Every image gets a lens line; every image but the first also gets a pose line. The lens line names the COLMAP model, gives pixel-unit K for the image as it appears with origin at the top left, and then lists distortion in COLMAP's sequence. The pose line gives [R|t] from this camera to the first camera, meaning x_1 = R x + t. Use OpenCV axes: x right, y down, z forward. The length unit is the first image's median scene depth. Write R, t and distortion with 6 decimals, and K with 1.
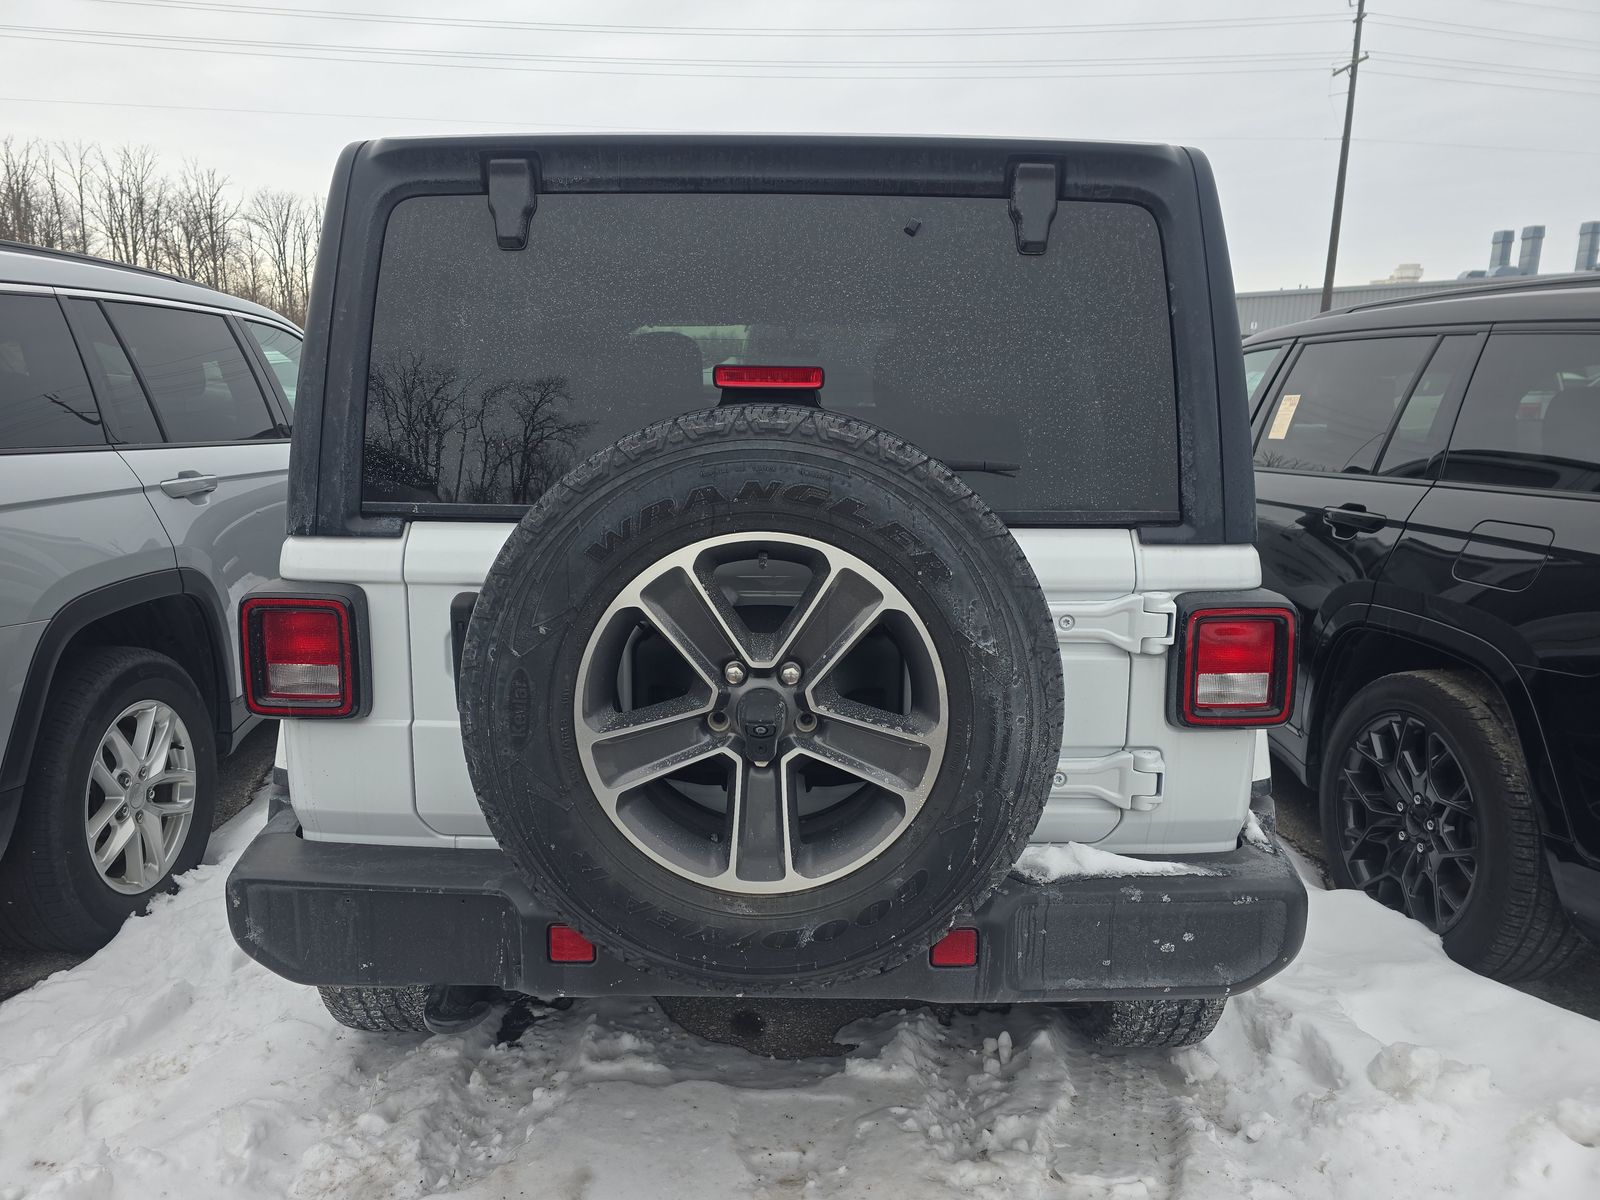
lens RADIAL K [[1068.4, 0, 794.8], [0, 1068.4, 588.7], [0, 0, 1]] dist [0.072523, -0.069310]
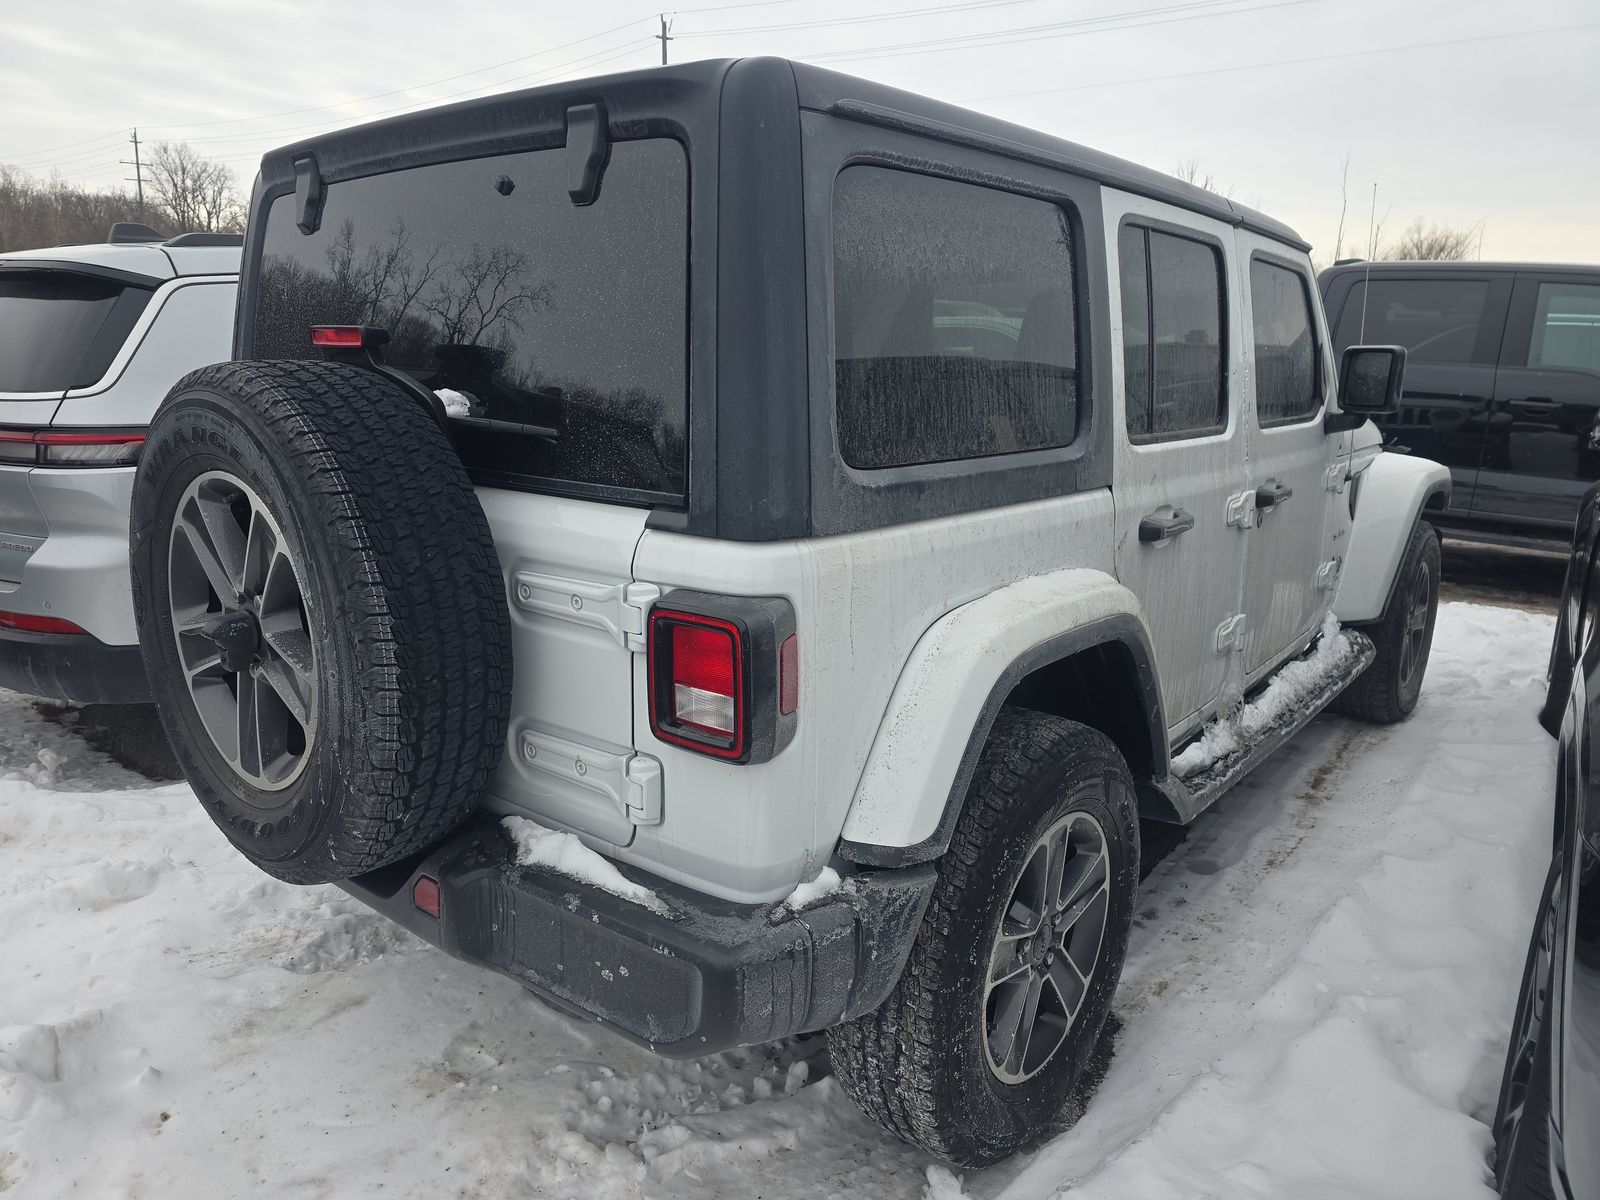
lens RADIAL K [[1068.4, 0, 794.8], [0, 1068.4, 588.7], [0, 0, 1]] dist [0.072523, -0.069310]
pose [[0.771750, 0.138026, -0.620766, 0.980677], [-0.117784, 0.990296, 0.073759, -0.072125], [0.624923, 0.016193, 0.780518, 0.390720]]
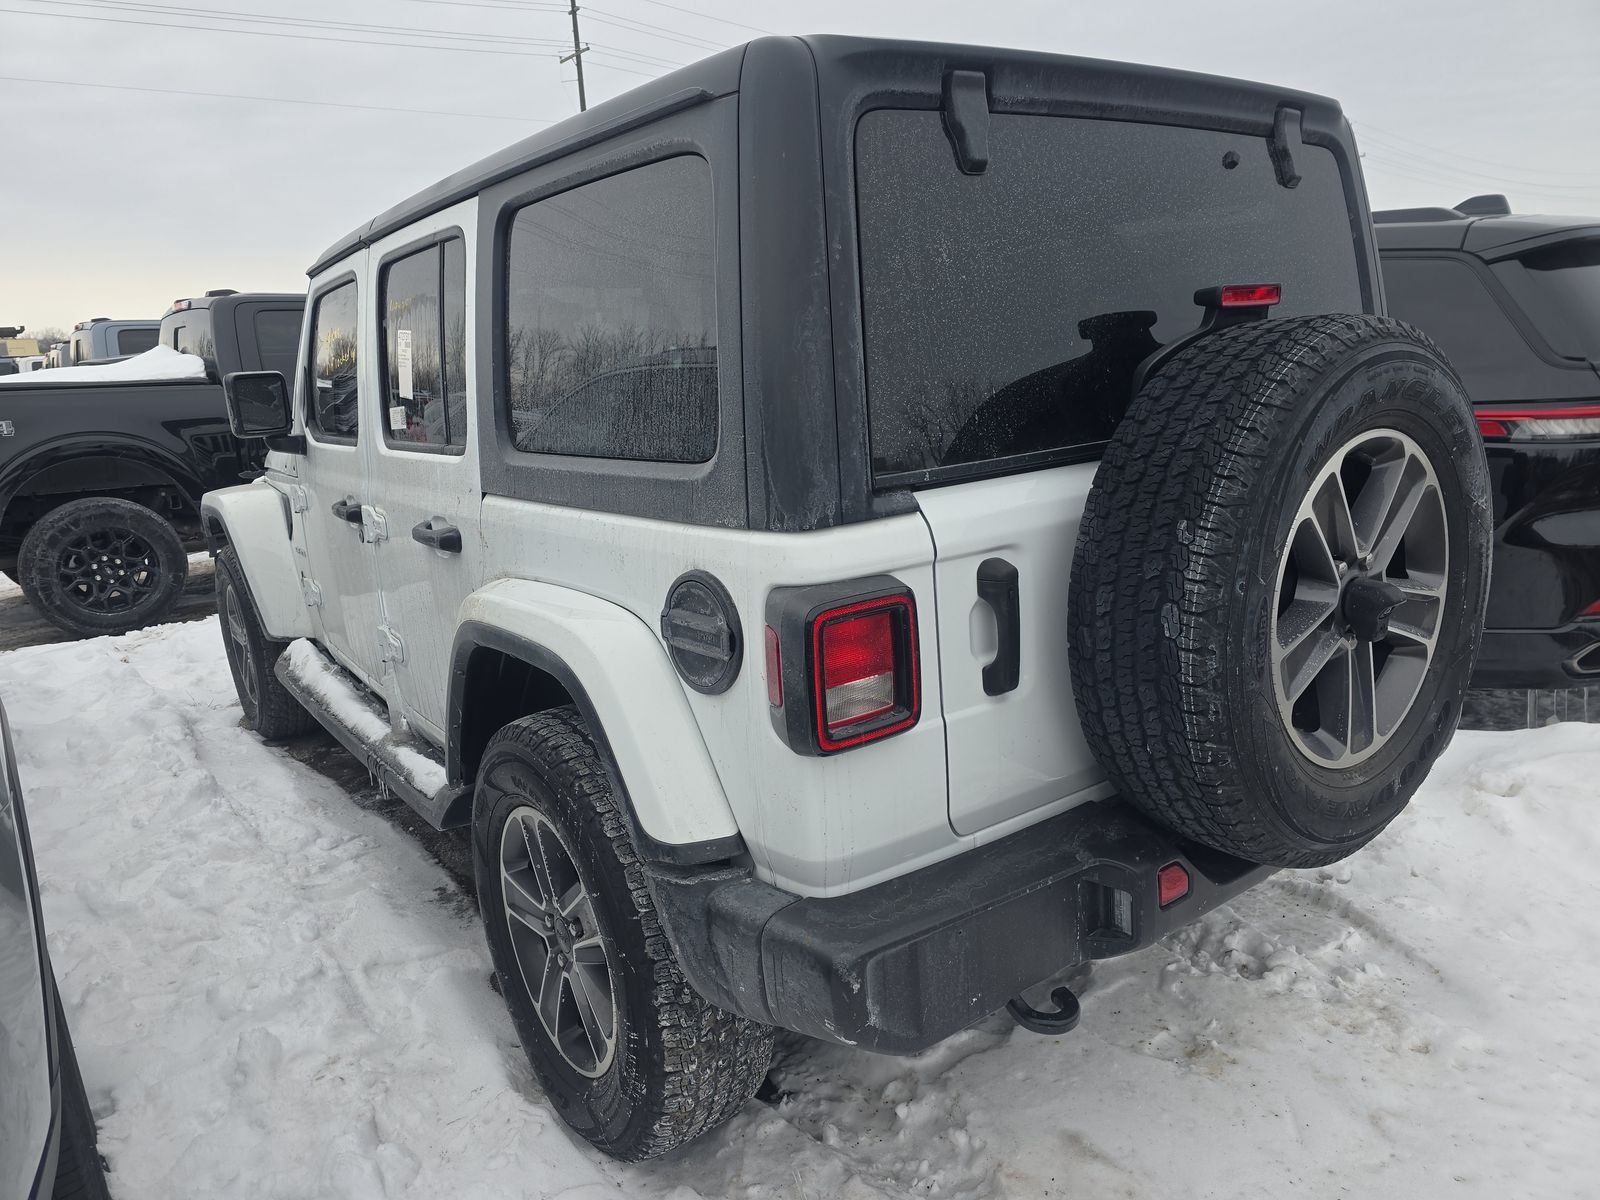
lens RADIAL K [[1068.4, 0, 794.8], [0, 1068.4, 588.7], [0, 0, 1]] dist [0.072523, -0.069310]
pose [[0.797627, -0.193432, 0.571292, -0.959946], [0.181738, 0.980236, 0.078155, -0.072834], [-0.575119, 0.041488, 0.817017, 0.363894]]
